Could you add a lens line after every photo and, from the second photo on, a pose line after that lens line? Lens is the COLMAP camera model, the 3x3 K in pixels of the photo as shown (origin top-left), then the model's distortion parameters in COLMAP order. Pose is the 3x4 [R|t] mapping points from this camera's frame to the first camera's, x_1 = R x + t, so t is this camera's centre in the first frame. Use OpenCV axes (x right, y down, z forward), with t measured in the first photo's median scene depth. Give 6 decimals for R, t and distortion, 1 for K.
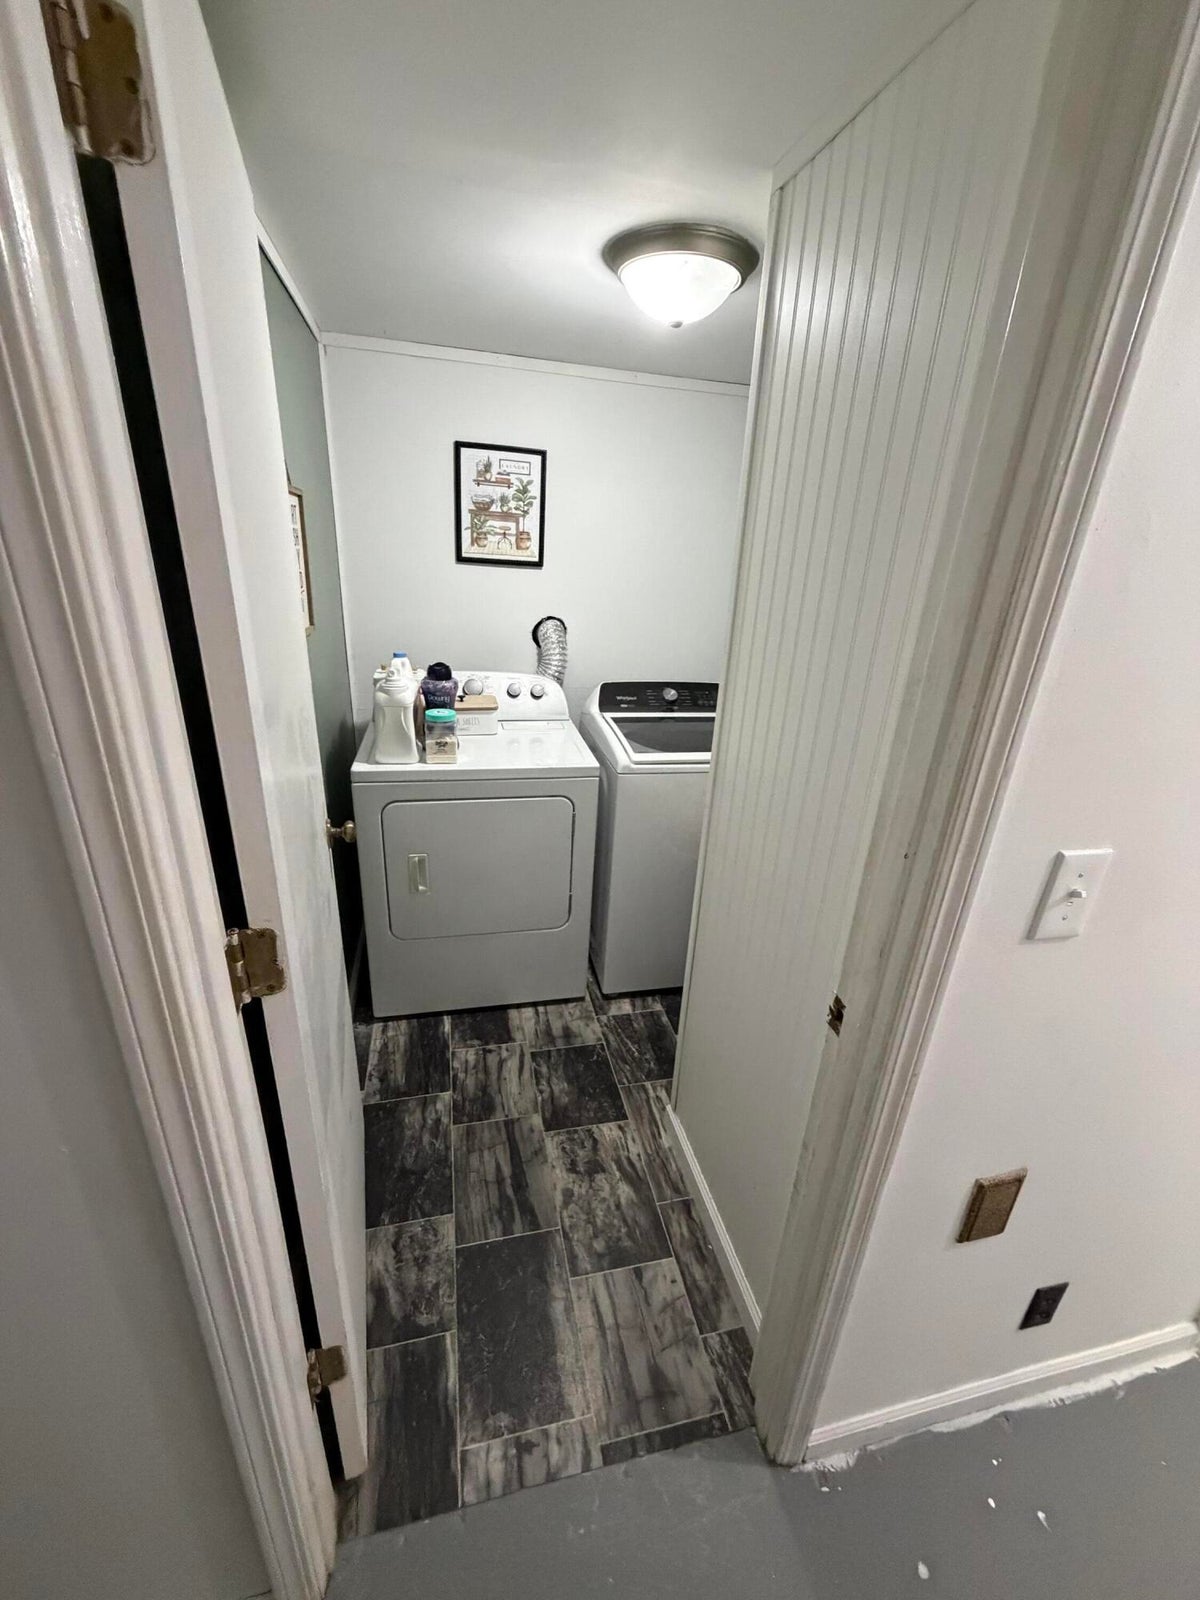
lens RADIAL K [[640.3, 0, 600.0], [0, 640.3, 800.8], [0, 0, 1]] dist [0.000556, -0.000571]
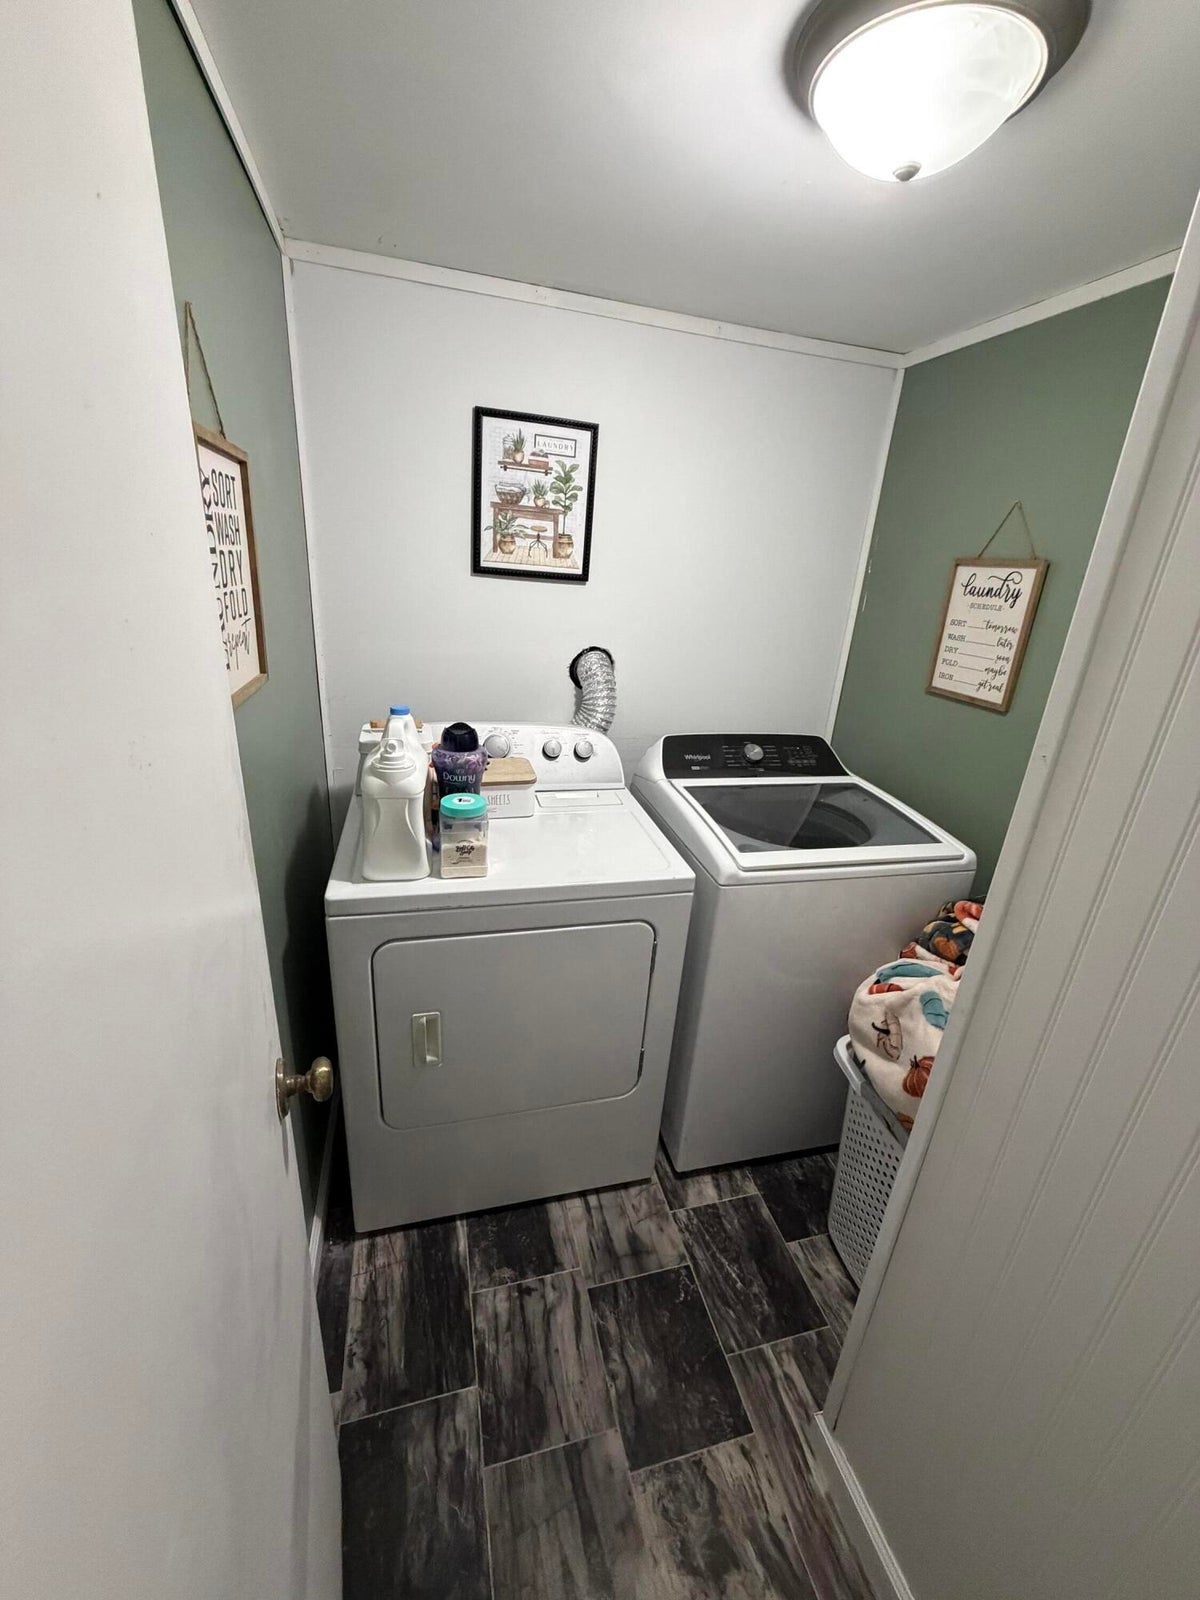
lens RADIAL K [[640.3, 0, 599.5], [0, 640.3, 801.2], [0, 0, 1]] dist [0.000556, -0.000571]
pose [[0.999333, 0.002679, 0.036414, -0.126273], [-0.002138, 0.999887, -0.014898, -0.122101], [-0.036450, 0.014810, 0.999226, 0.319072]]
